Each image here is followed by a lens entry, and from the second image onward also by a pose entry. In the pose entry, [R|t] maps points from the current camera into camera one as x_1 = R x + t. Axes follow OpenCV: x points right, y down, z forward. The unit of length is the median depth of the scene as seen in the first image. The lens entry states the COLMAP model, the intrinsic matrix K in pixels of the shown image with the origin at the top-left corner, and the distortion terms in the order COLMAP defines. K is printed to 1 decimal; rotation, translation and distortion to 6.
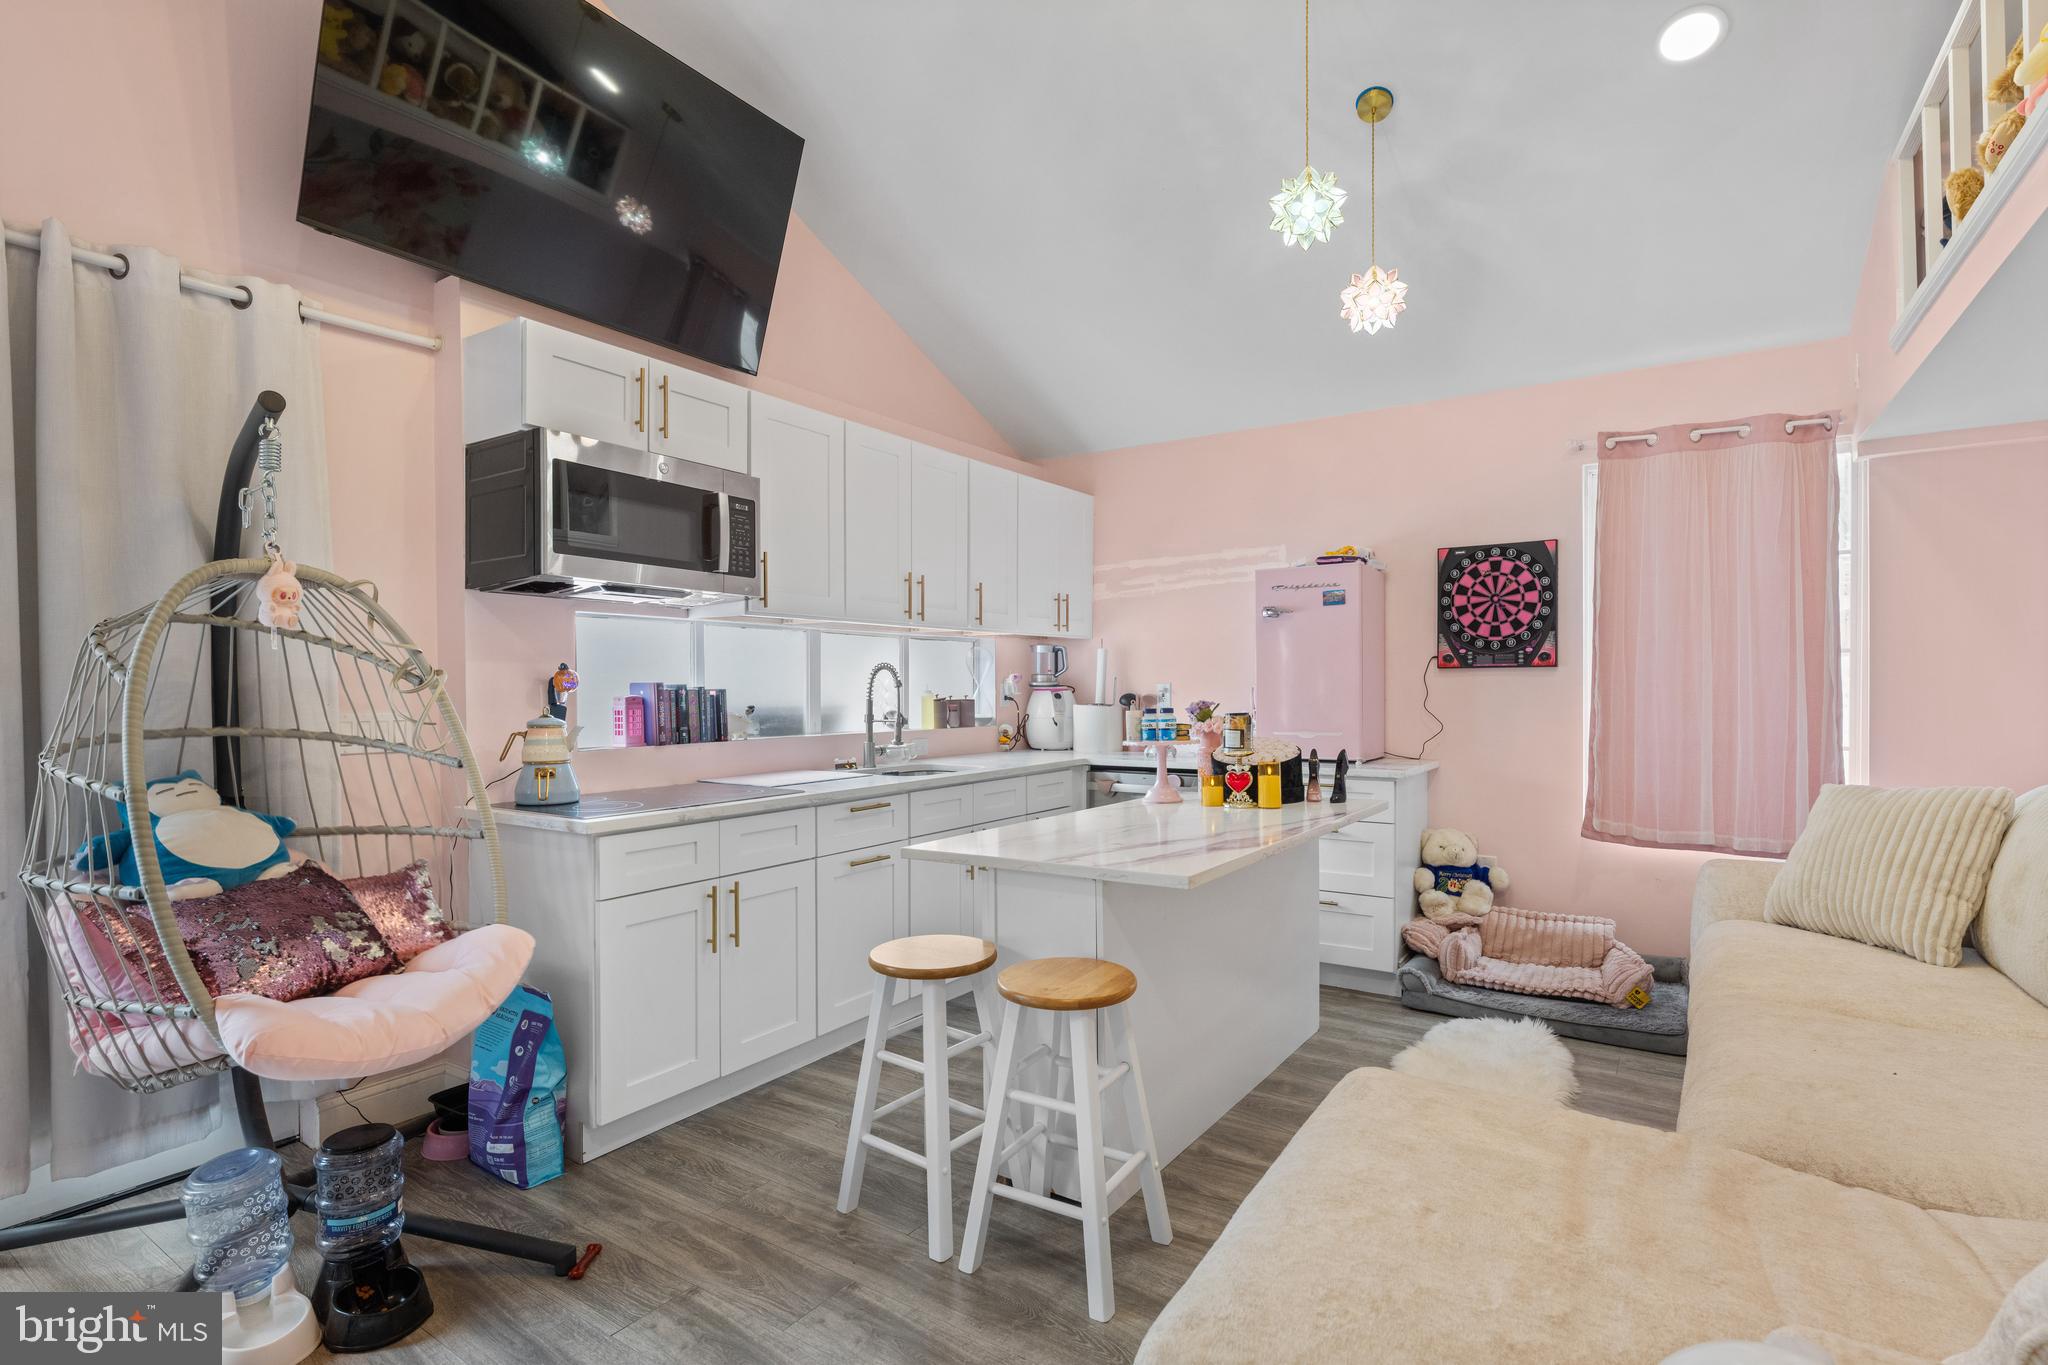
lens RADIAL K [[999.6, 0, 1018.9], [0, 999.6, 694.7], [0, 0, 1]] dist [0.003558, 0.000317]
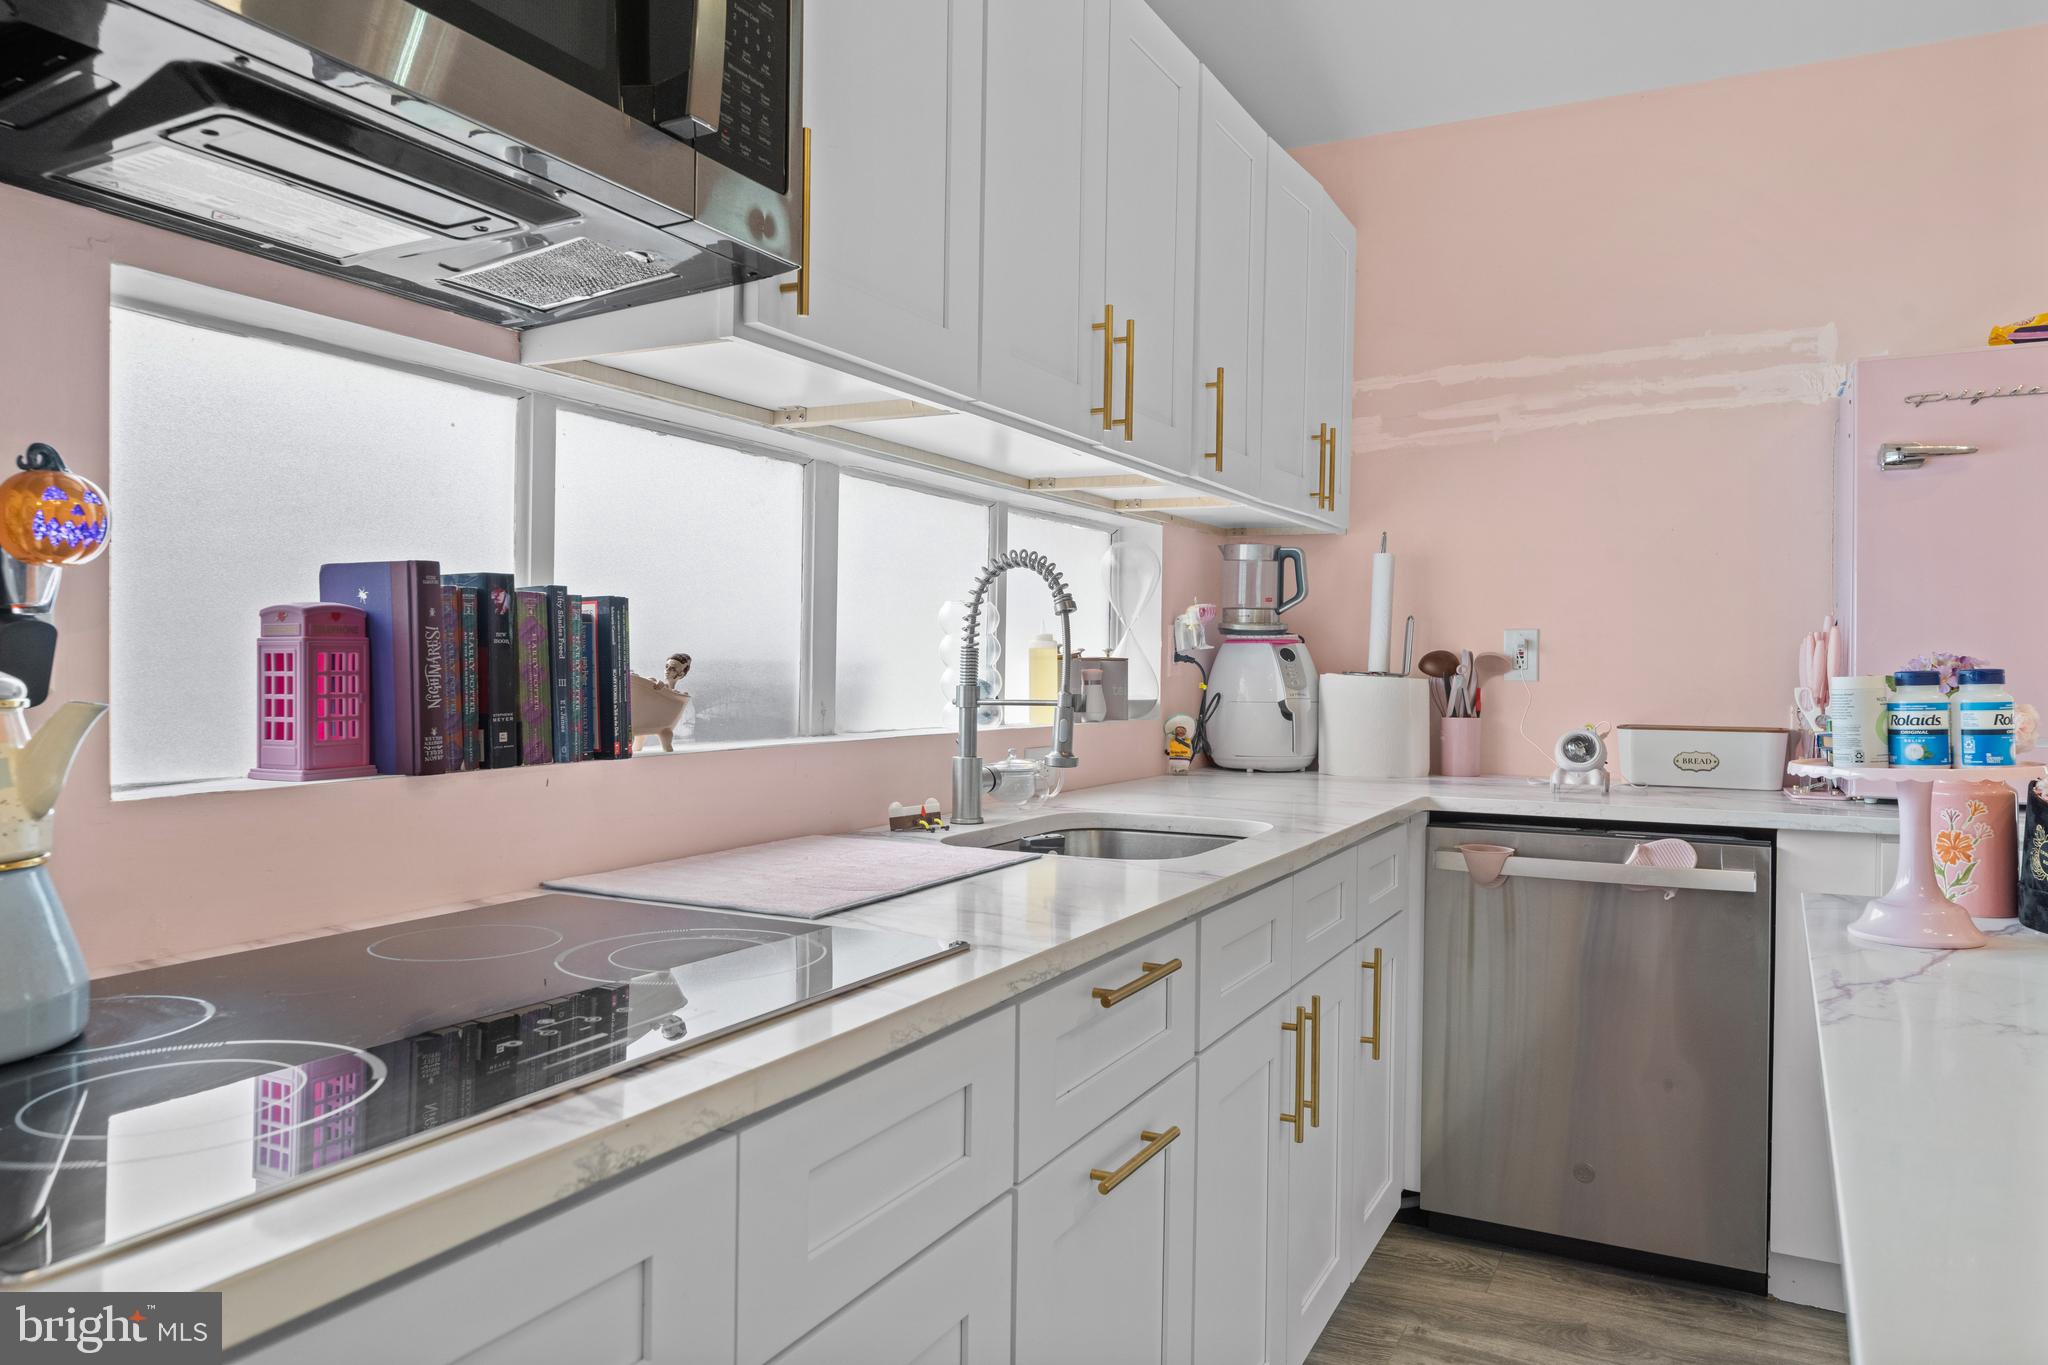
lens RADIAL K [[1390.3, 0, 1027.8], [0, 1390.3, 669.1], [0, 0, 1]] dist [-0.007349, -0.000384]
pose [[0.994087, 0.012764, 0.107832, -0.159097], [-0.012207, 0.999909, -0.005820, 0.014055], [-0.107896, 0.004470, 0.994152, 0.402427]]
